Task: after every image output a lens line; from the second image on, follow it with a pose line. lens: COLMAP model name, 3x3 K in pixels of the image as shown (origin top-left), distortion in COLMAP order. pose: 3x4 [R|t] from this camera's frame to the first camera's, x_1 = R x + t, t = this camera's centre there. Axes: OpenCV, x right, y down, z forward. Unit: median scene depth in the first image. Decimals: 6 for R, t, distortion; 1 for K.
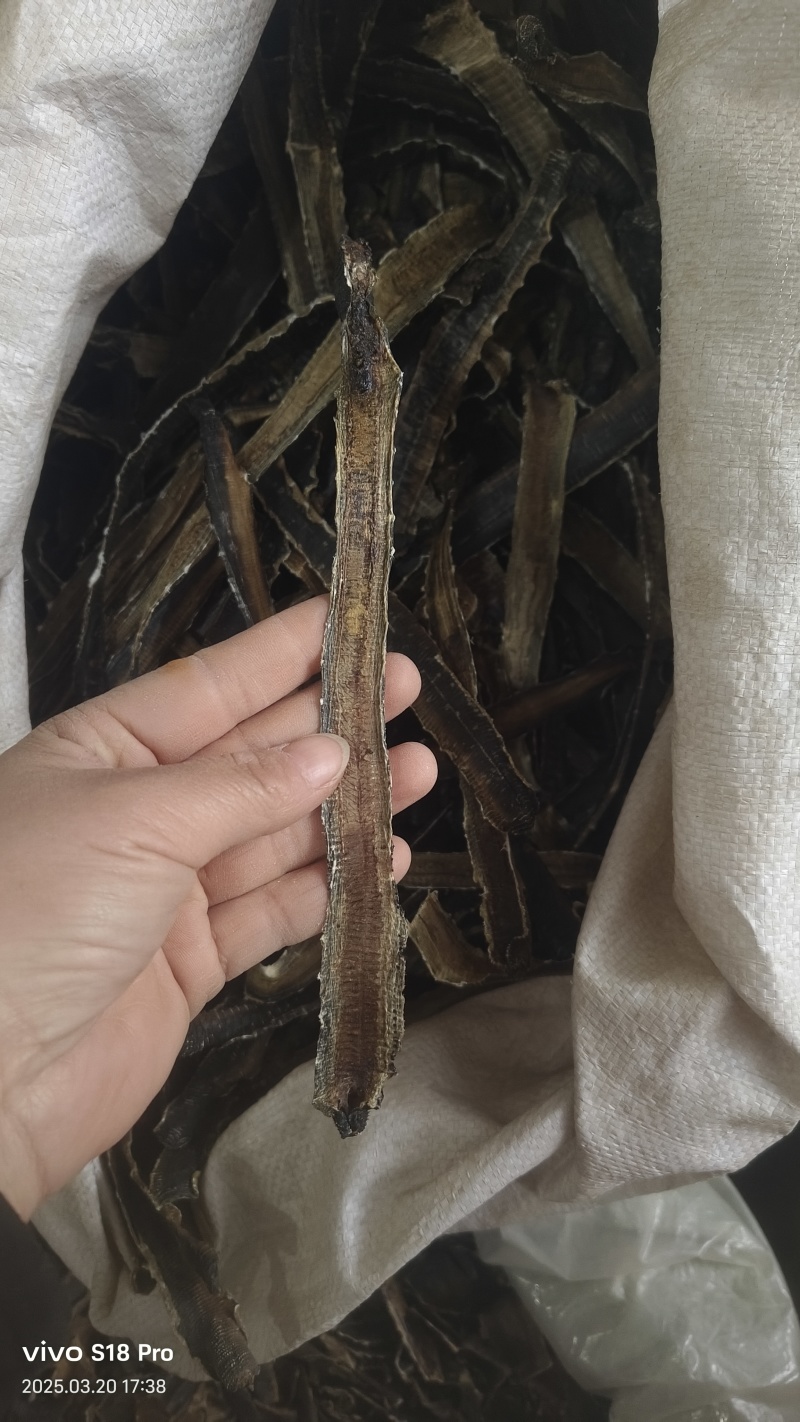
lens RADIAL K [[943.6, 0, 392.3], [0, 943.6, 701.1], [0, 0, 1]] dist [-0.038251, -0.006942]
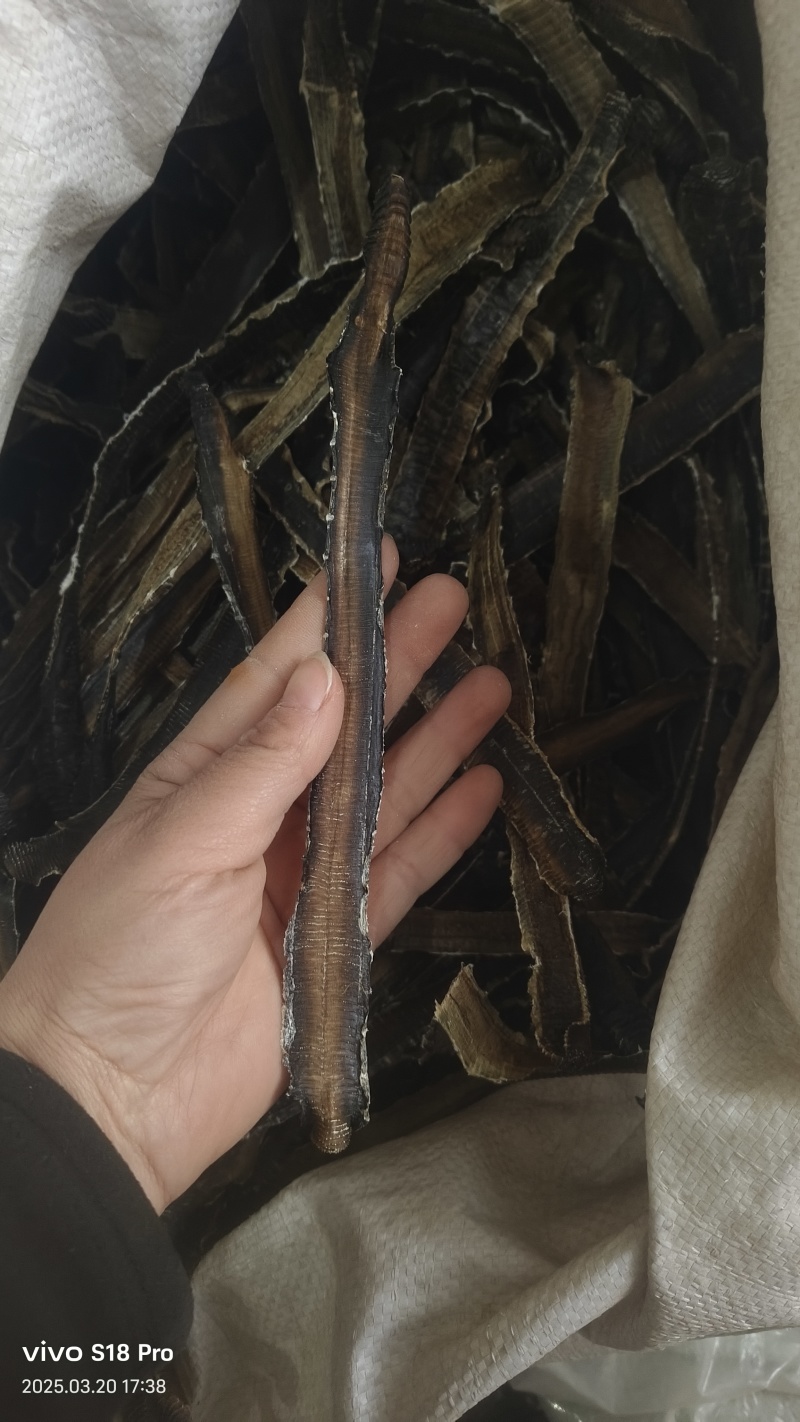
lens RADIAL K [[943.6, 0, 409.2], [0, 943.6, 722.7], [0, 0, 1]] dist [-0.038251, -0.006942]
pose [[0.999867, 0.012011, 0.011038, -0.015076], [-0.011918, 0.999893, -0.008486, -0.001617], [-0.011138, 0.008354, 0.999903, 0.150674]]
